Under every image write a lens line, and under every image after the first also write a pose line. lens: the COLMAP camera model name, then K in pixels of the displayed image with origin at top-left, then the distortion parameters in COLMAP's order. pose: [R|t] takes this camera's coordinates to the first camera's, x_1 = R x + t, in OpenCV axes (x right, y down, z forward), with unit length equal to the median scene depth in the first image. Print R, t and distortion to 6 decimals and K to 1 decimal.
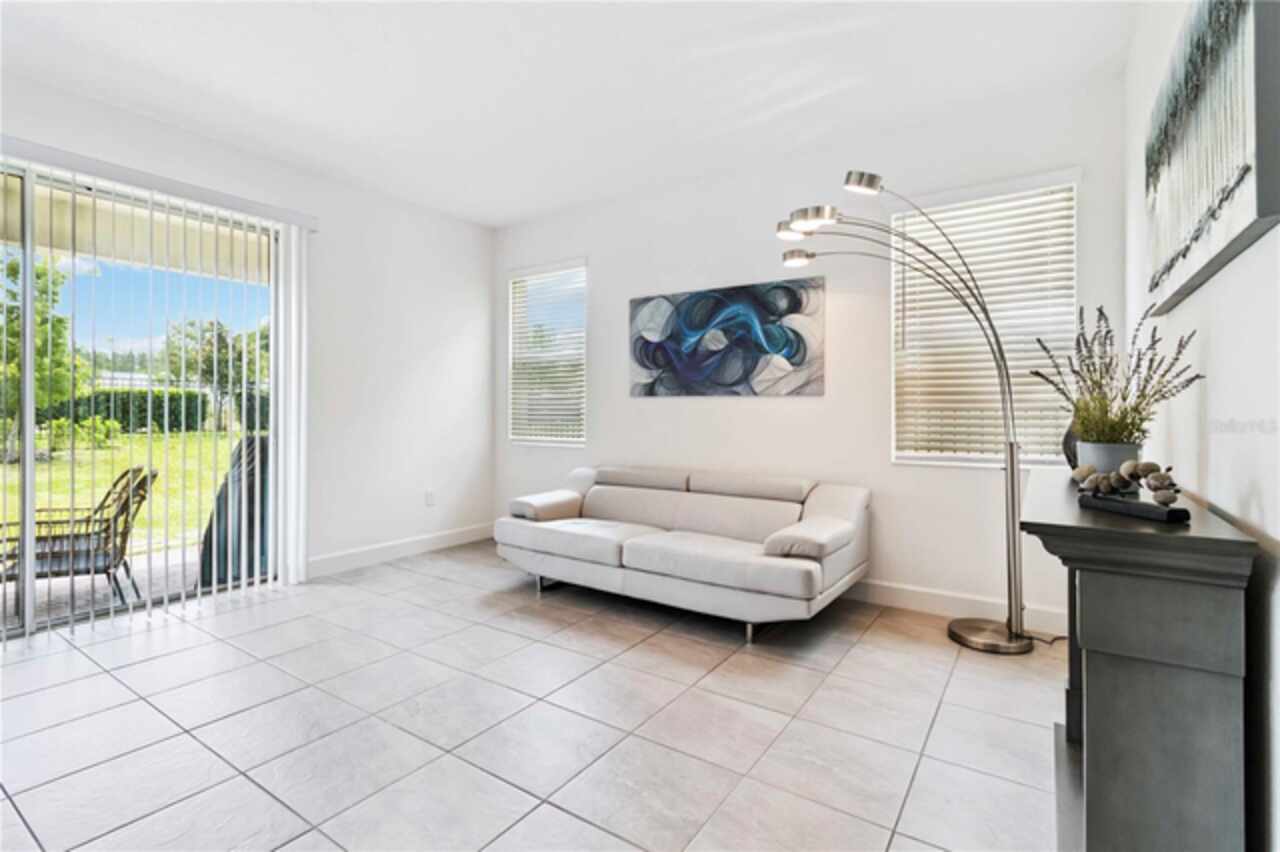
lens RADIAL K [[595.9, 0, 641.8], [0, 595.9, 414.5], [0, 0, 1]] dist [0.001508, 0.000130]
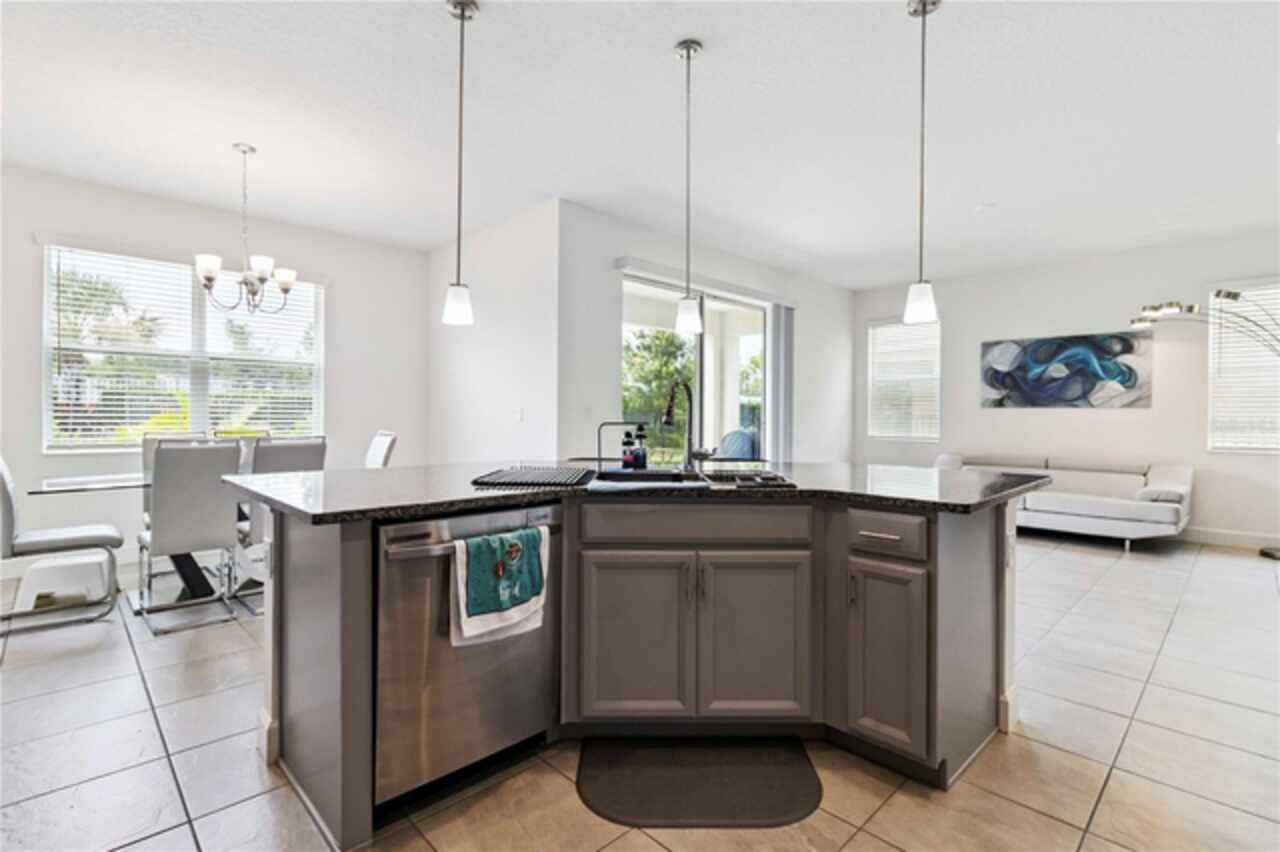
lens RADIAL K [[595.9, 0, 643.5], [0, 595.9, 422.6], [0, 0, 1]] dist [0.001508, 0.000130]
pose [[0.981540, 0.006869, -0.191135, -0.643878], [-0.006256, 0.999973, 0.003815, 0.008243], [0.191156, -0.002549, 0.981556, -0.716708]]
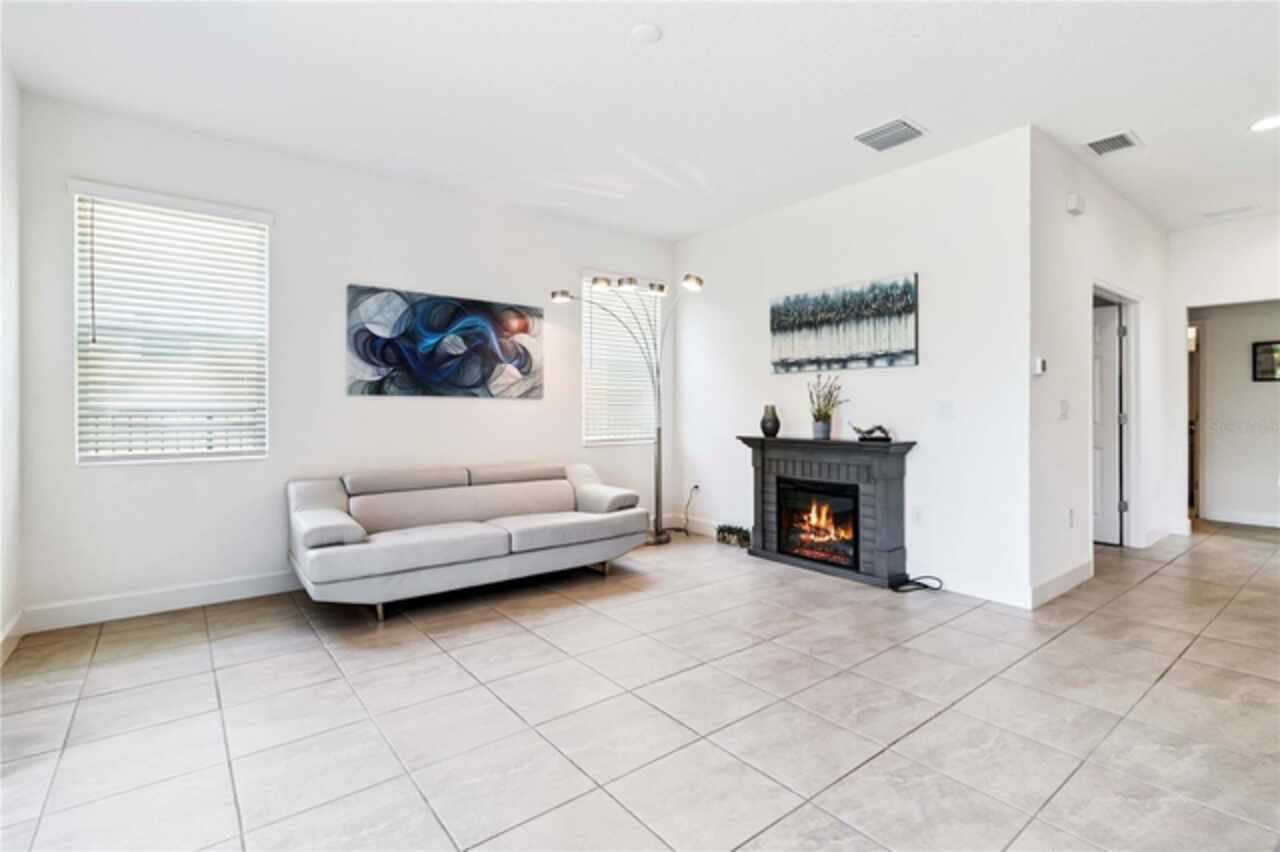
lens RADIAL K [[595.9, 0, 639.6], [0, 595.9, 412.8], [0, 0, 1]] dist [0.001508, 0.000130]
pose [[0.302734, -0.004656, 0.953064, -0.833863], [0.008257, 0.999963, 0.002262, -0.001899], [-0.953039, 0.007184, 0.302761, 0.369335]]
